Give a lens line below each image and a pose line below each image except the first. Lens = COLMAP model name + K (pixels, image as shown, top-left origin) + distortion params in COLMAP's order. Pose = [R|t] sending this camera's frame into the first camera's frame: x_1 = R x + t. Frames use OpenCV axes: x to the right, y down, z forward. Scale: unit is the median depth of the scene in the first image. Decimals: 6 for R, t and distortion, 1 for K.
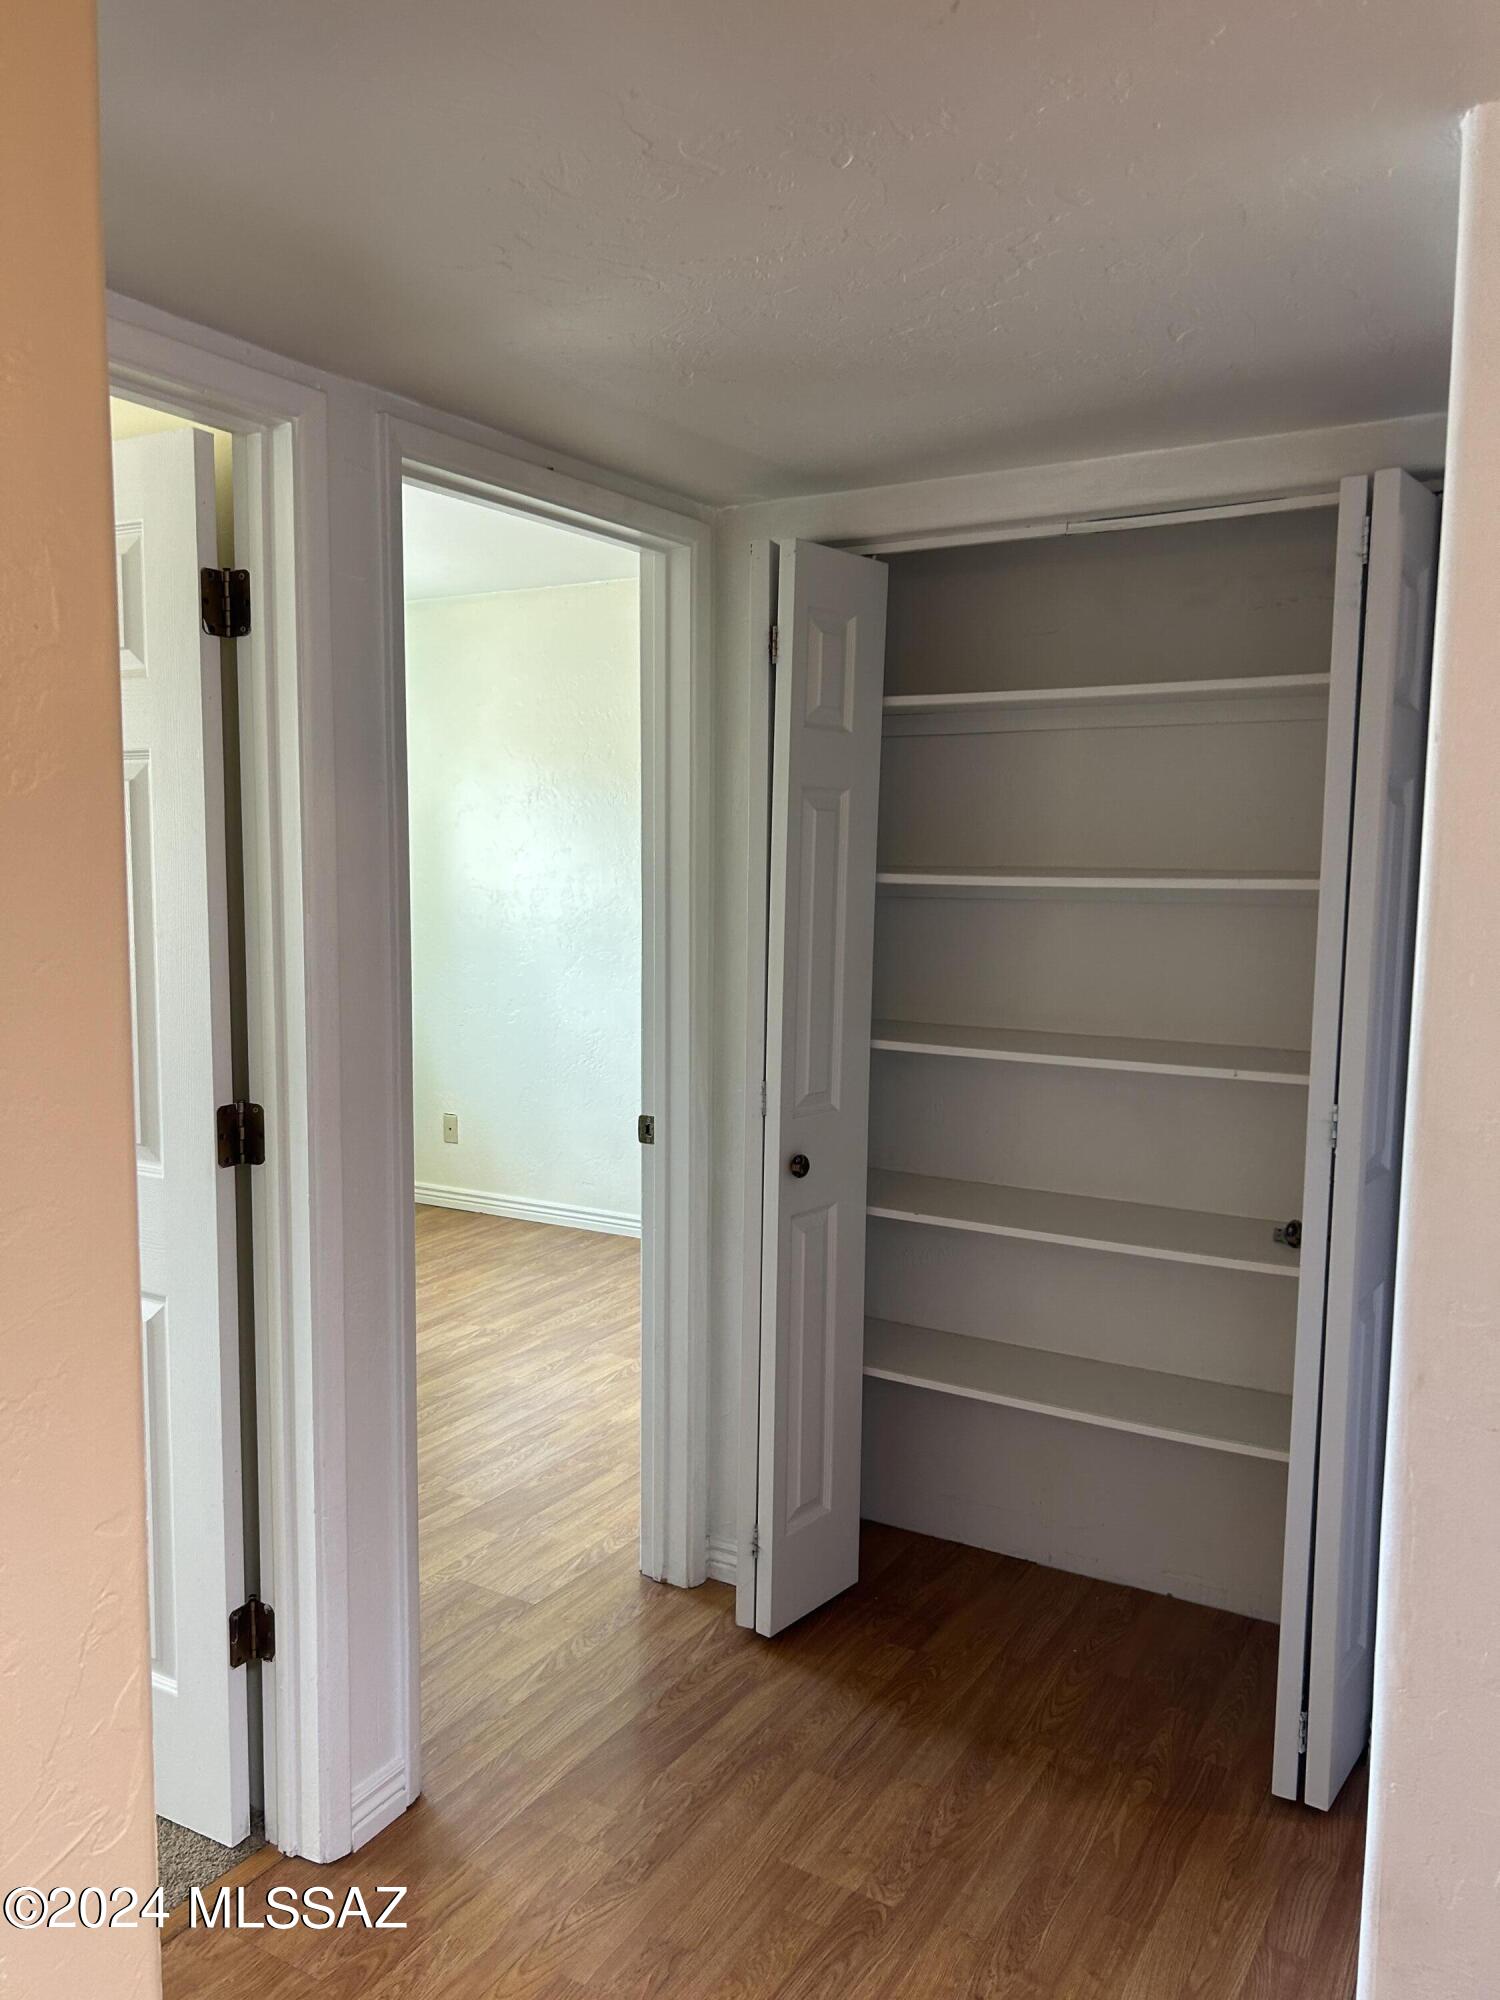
lens RADIAL K [[1512.4, 0, 747.4], [0, 1512.4, 1001.4], [0, 0, 1]] dist [0.055637, -0.065517]
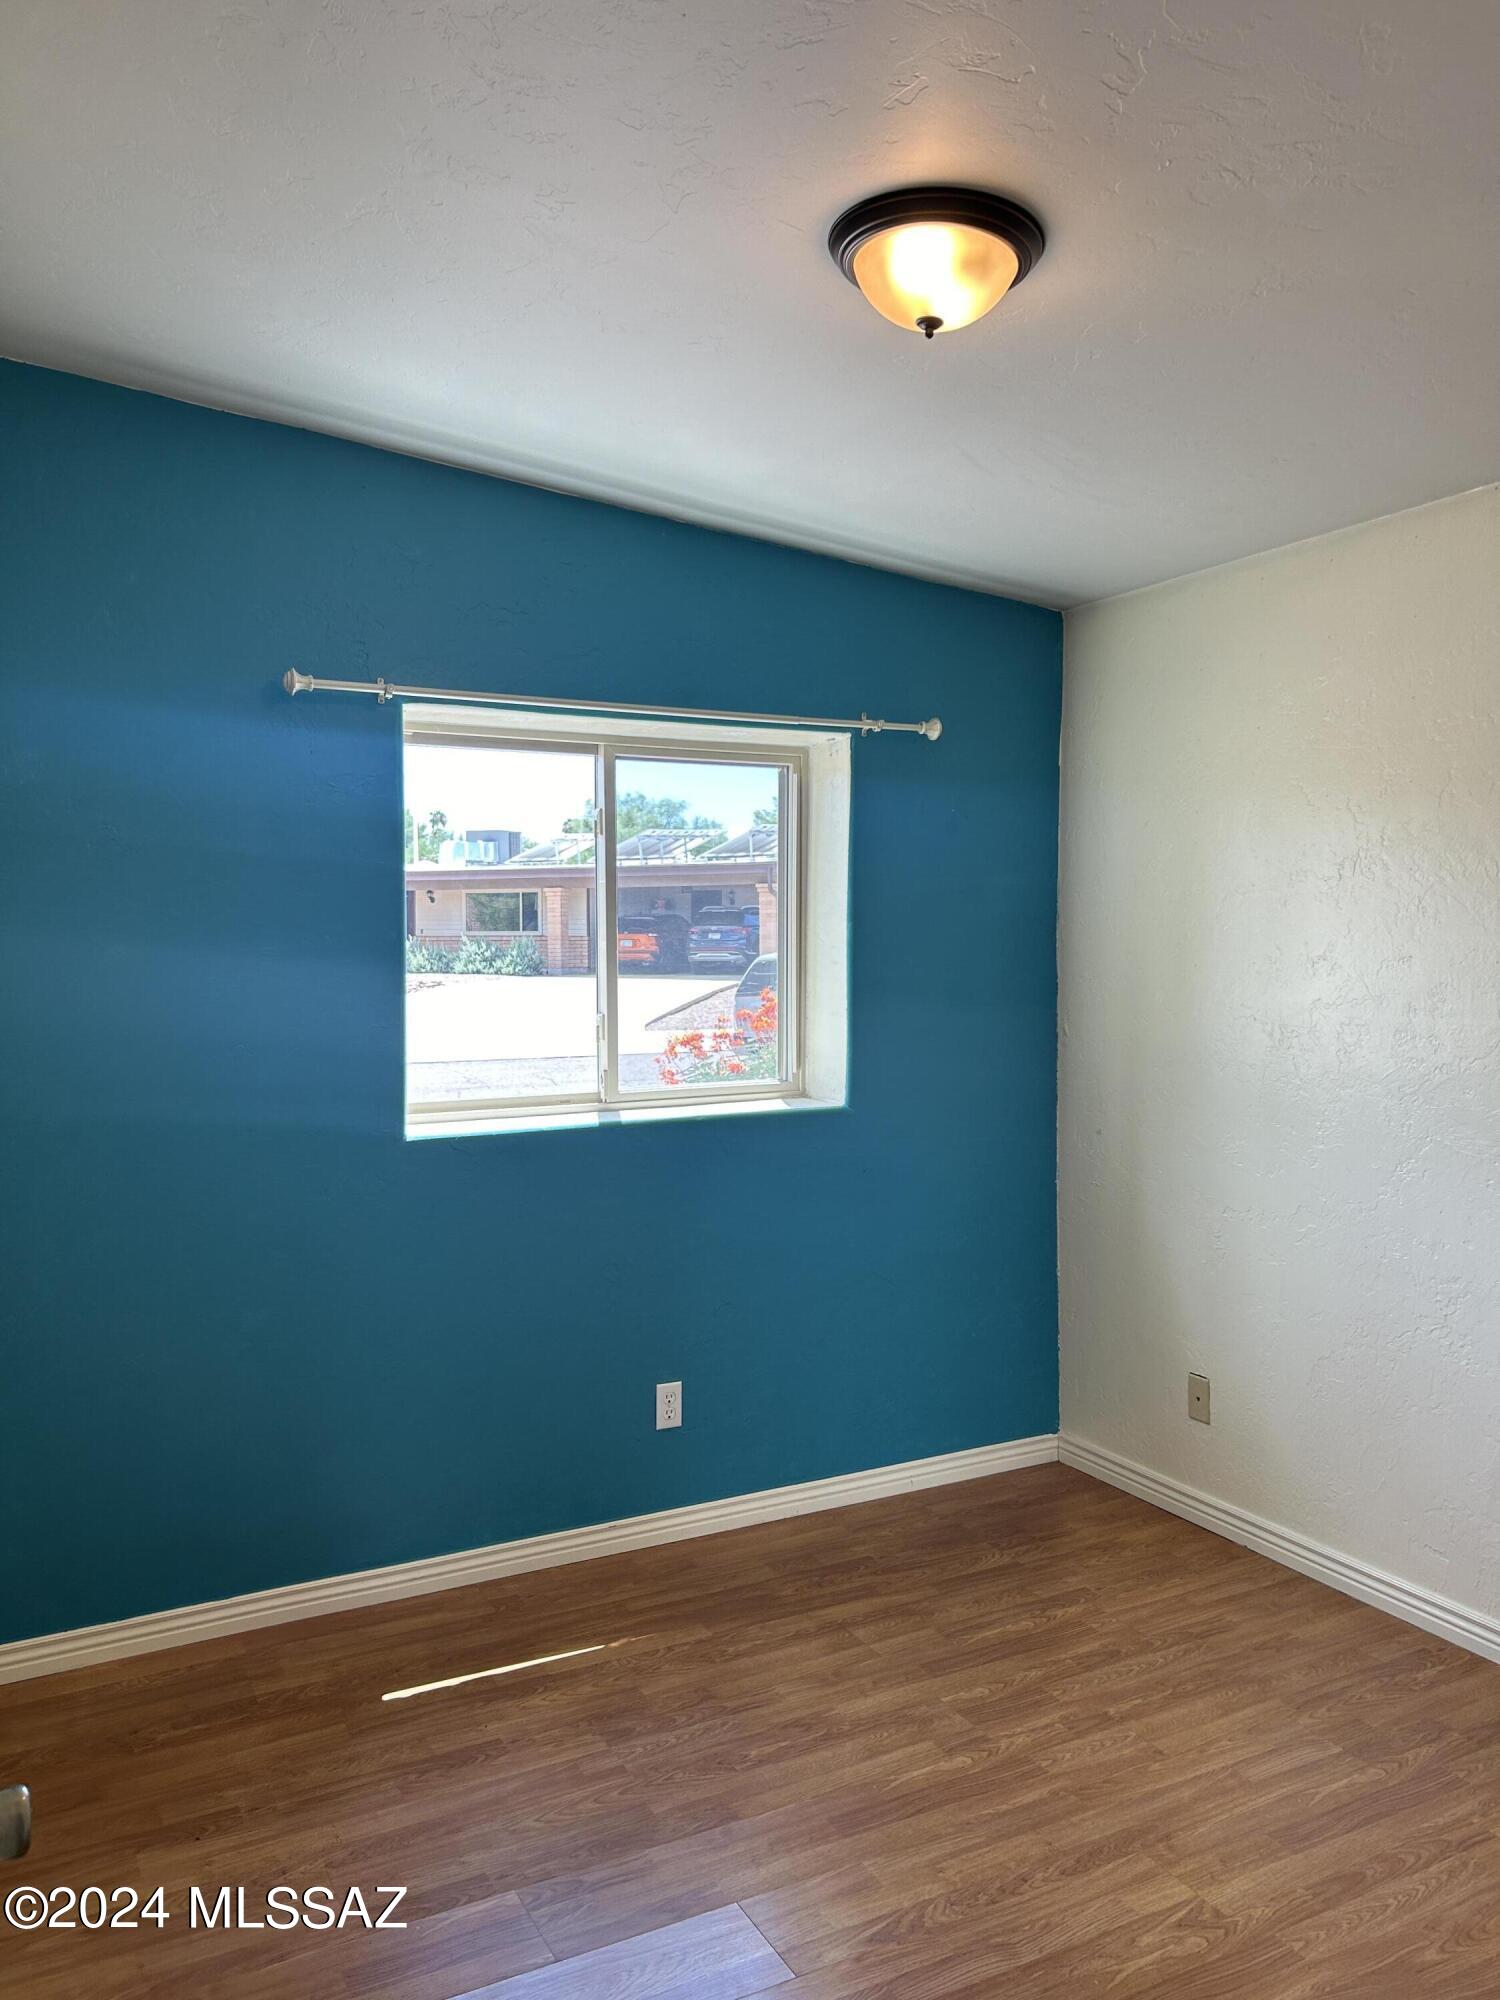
lens RADIAL K [[1512.4, 0, 745.7], [0, 1512.4, 995.7], [0, 0, 1]] dist [0.055637, -0.065517]
pose [[0.856273, 0.010031, -0.516426, -0.035944], [-0.045457, 0.997396, -0.055997, -0.044053], [0.514519, 0.071424, 0.854499, 0.395736]]
